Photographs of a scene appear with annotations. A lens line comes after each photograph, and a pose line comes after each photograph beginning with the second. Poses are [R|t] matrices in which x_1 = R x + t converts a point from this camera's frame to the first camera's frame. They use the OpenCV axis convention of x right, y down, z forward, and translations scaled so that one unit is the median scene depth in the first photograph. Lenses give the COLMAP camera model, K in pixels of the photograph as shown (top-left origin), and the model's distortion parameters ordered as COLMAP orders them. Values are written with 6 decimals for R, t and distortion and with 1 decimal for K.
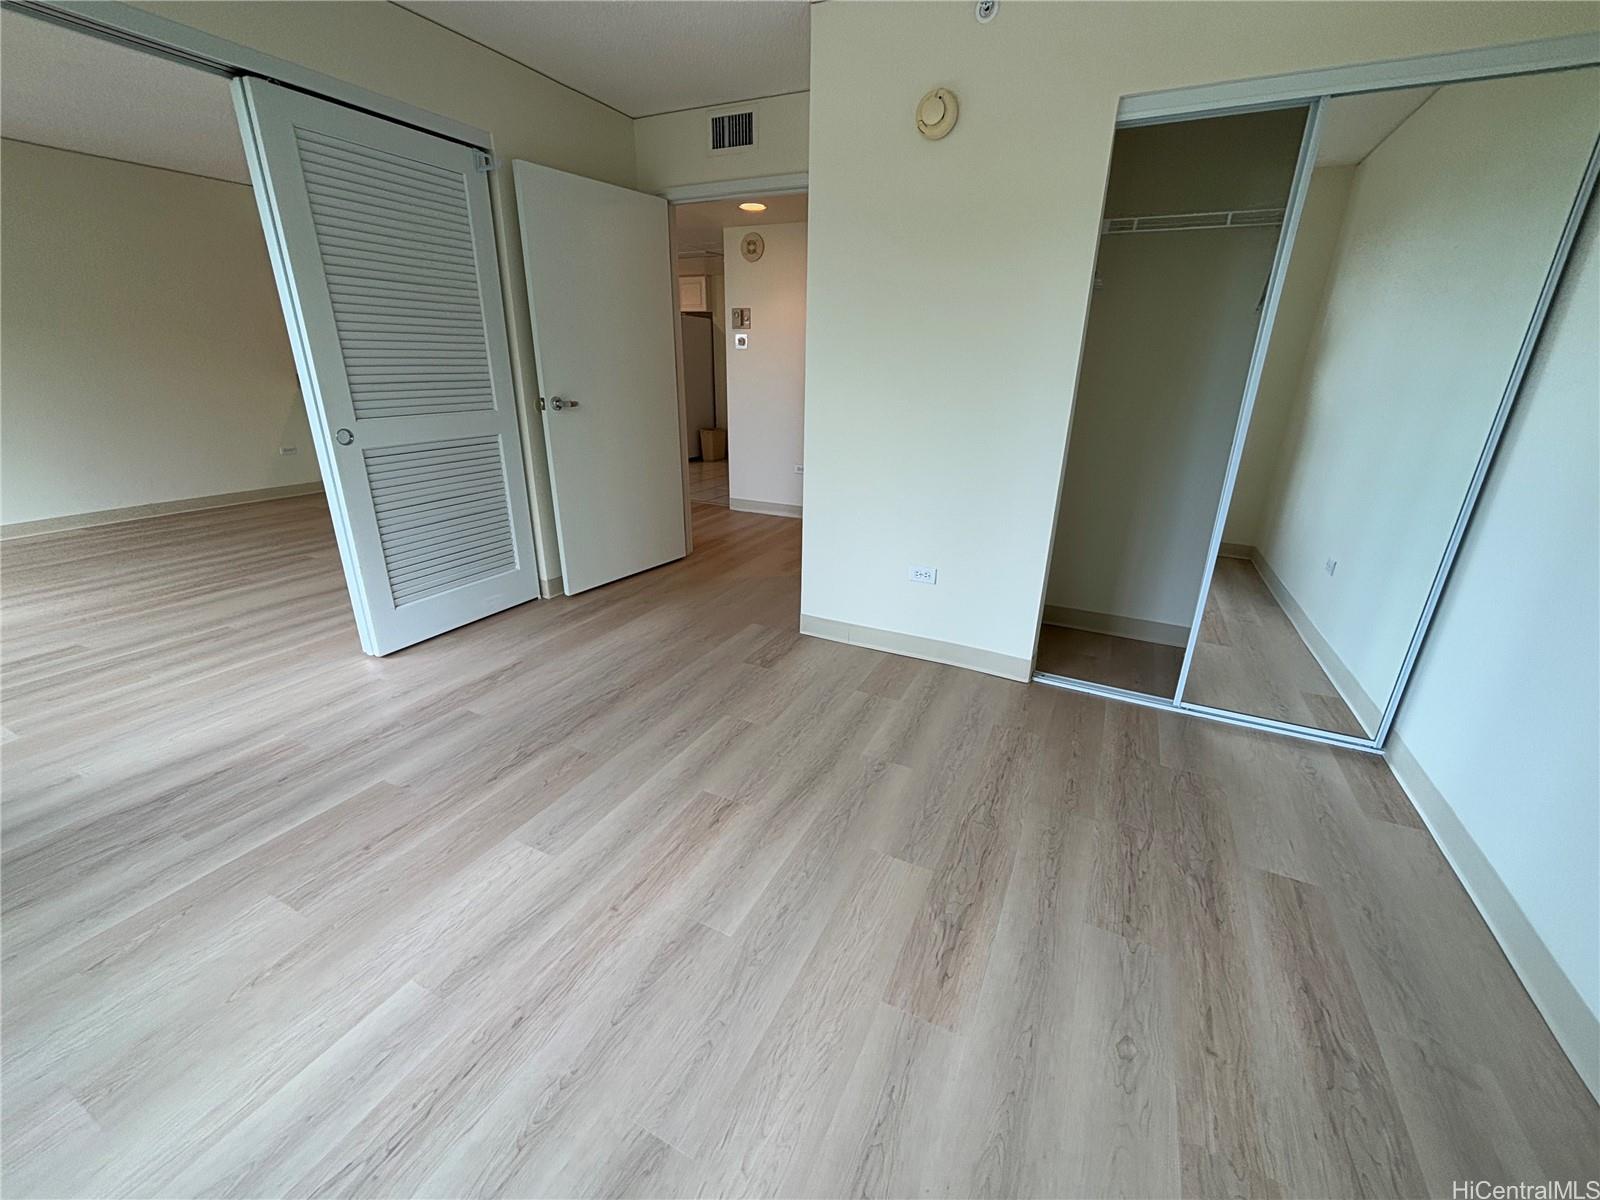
lens RADIAL K [[644.5, 0, 794.2], [0, 644.5, 597.8], [0, 0, 1]] dist [-0.007728, 0.000218]
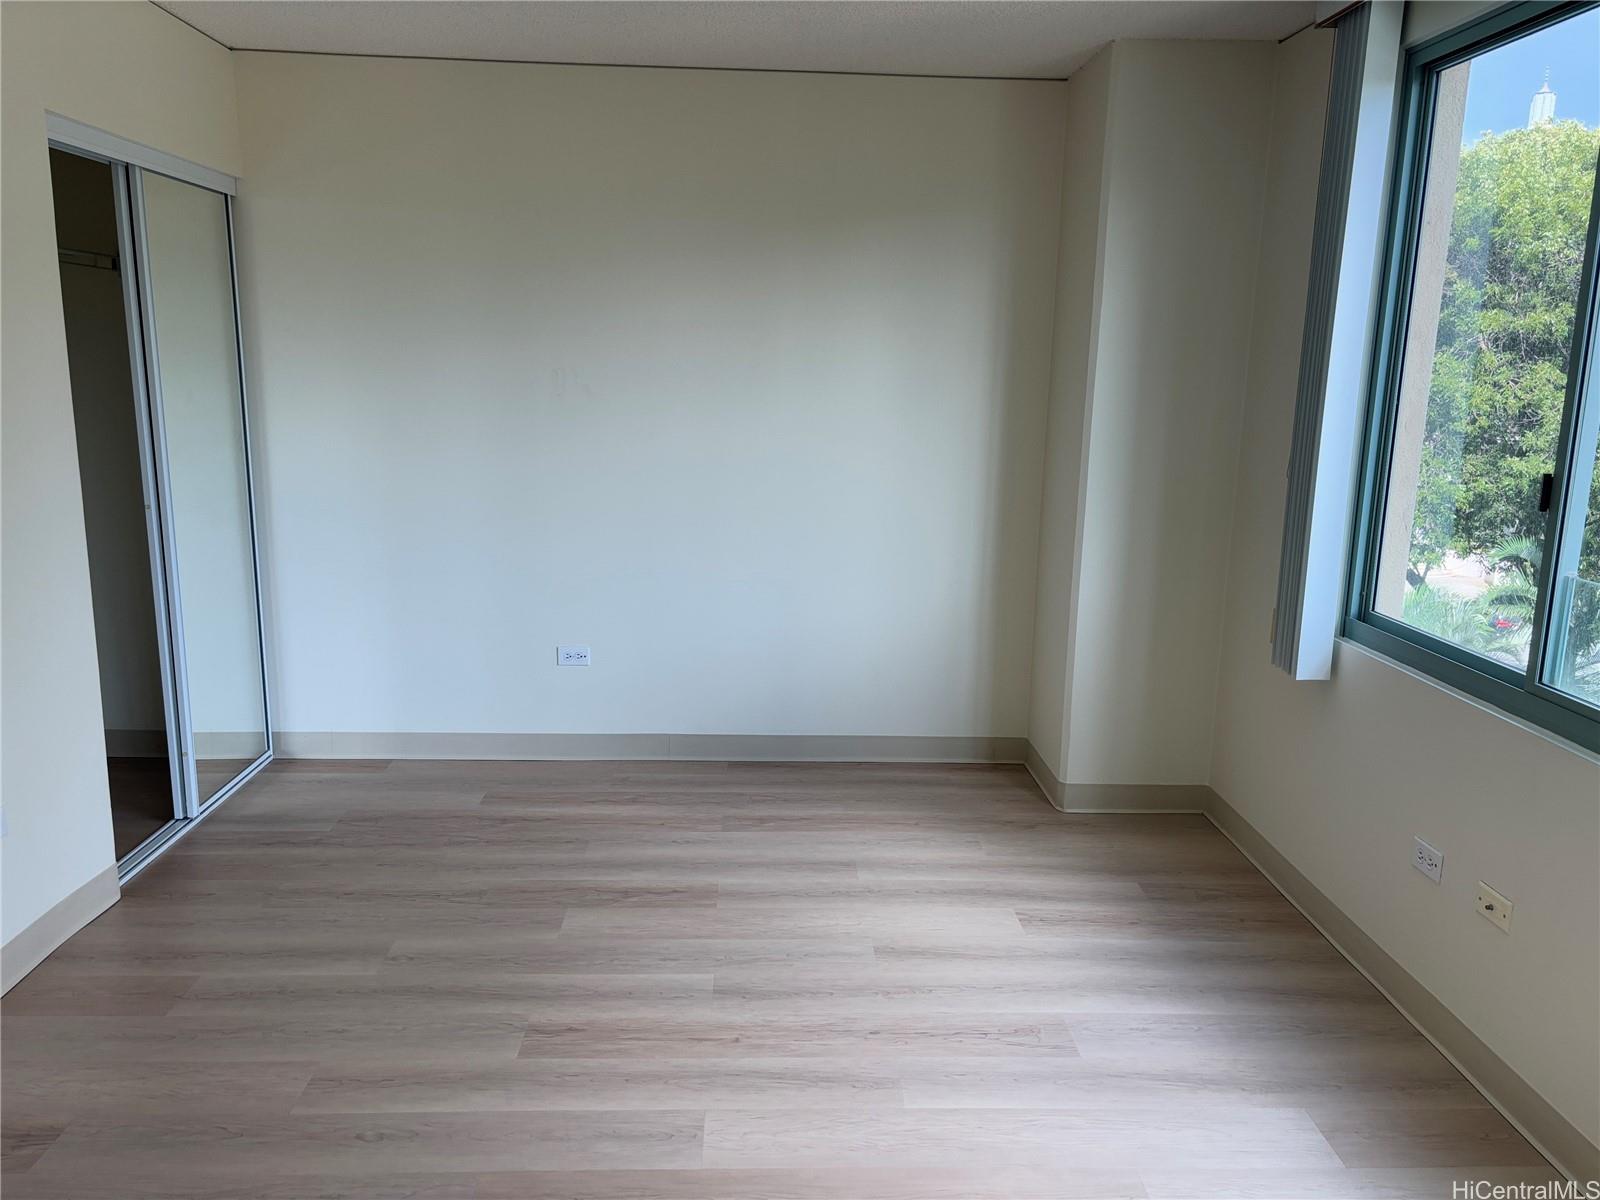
lens RADIAL K [[1202.9, 0, 800.7], [0, 1202.9, 595.0], [0, 0, 1]] dist [0.000485, -0.000336]
pose [[-0.481123, -0.200186, 0.853491, -1.510770], [0.278017, 0.888481, 0.365114, -0.630075], [-0.831401, 0.412950, -0.371814, 1.170424]]
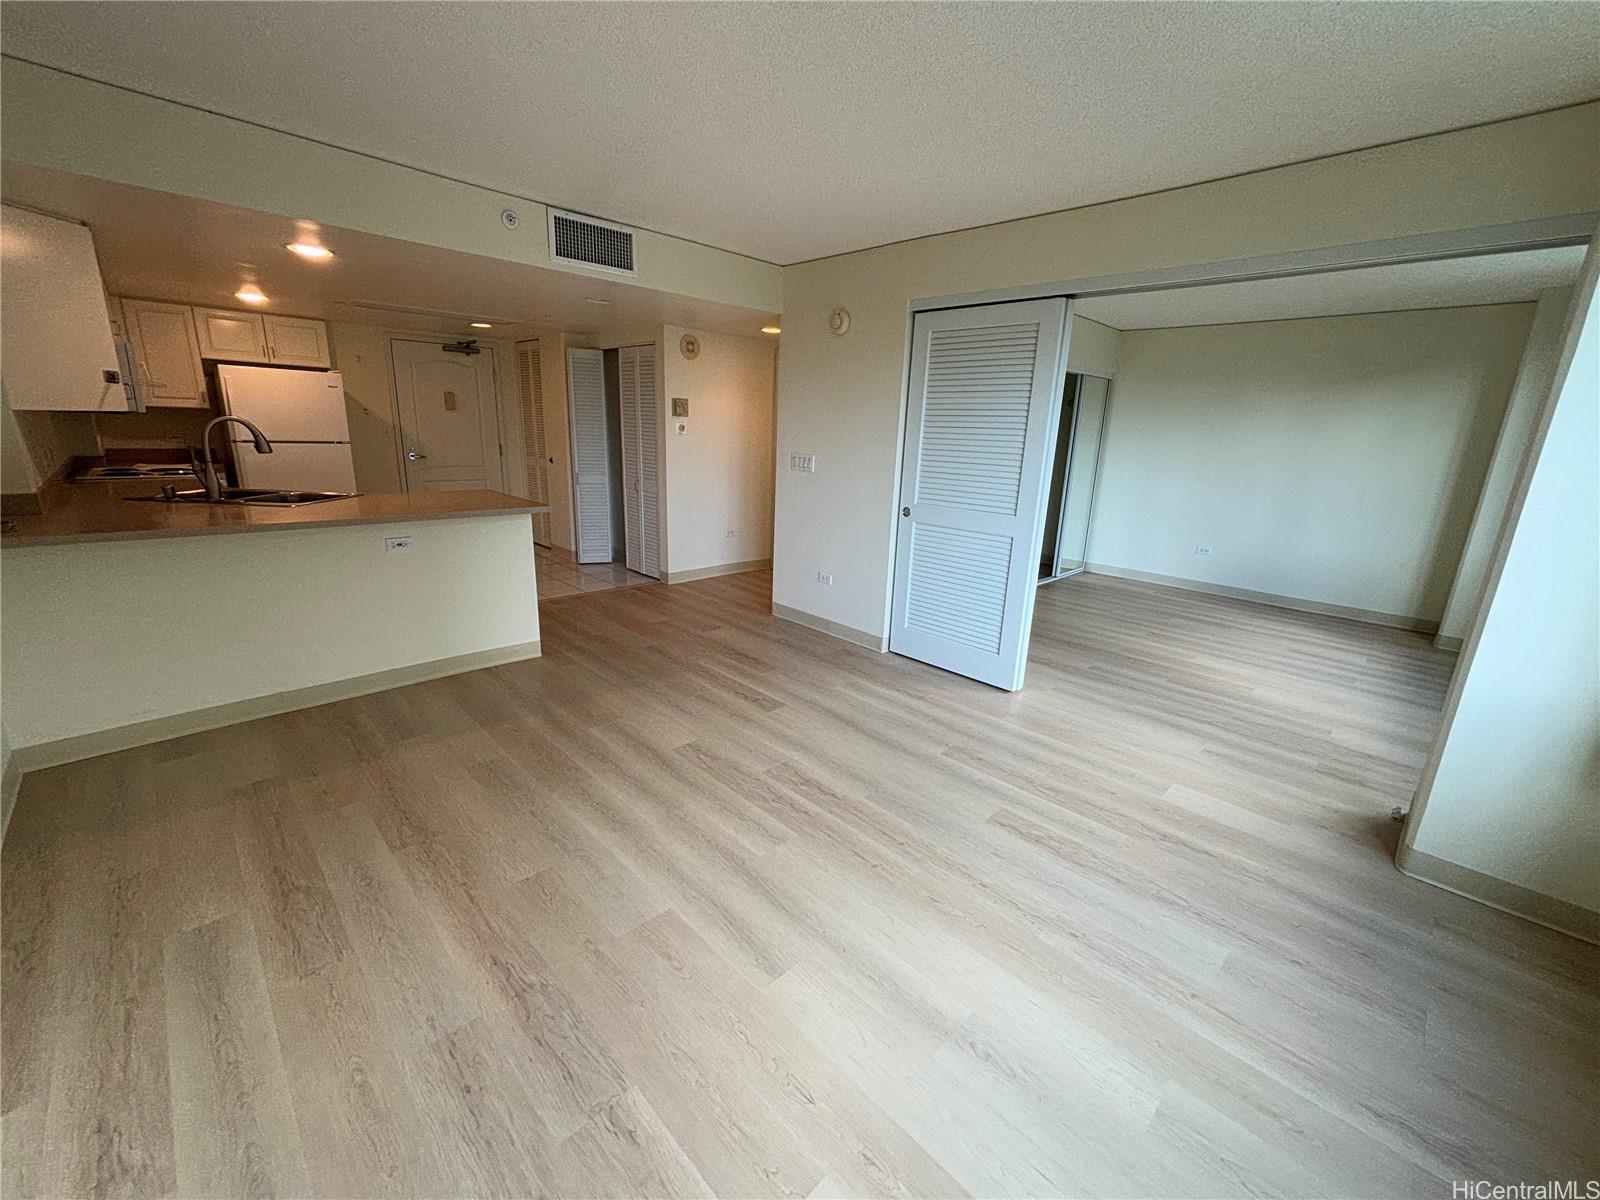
lens RADIAL K [[644.5, 0, 811.1], [0, 644.5, 602.7], [0, 0, 1]] dist [-0.007728, 0.000218]
pose [[0.312310, -0.247790, 0.917095, -3.136904], [0.299941, 0.941721, 0.152301, -0.647981], [-0.901387, 0.227510, 0.368431, 1.387447]]
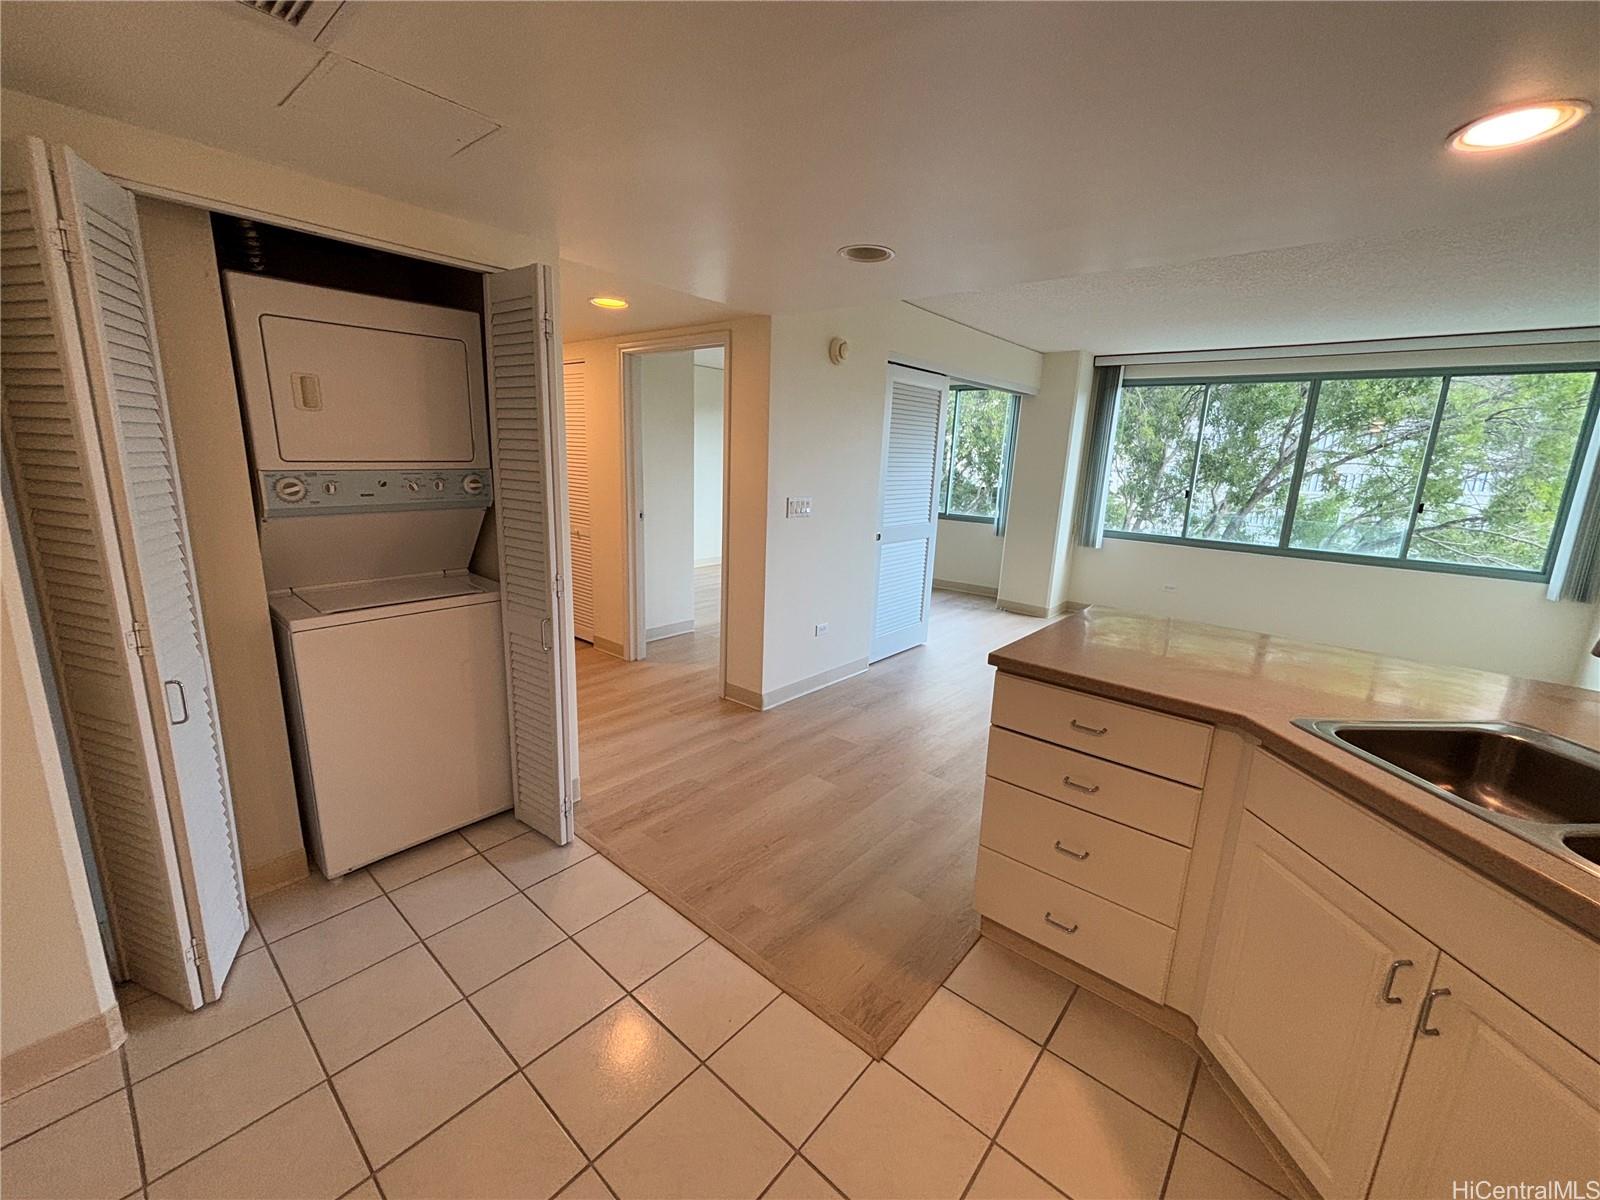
lens RADIAL K [[644.5, 0, 799.5], [0, 644.5, 595.9], [0, 0, 1]] dist [-0.007728, 0.000218]
pose [[-0.971771, -0.099854, 0.213754, -1.138160], [0.032084, 0.841668, 0.539041, -1.686270], [-0.233736, 0.530683, -0.814705, 4.108292]]
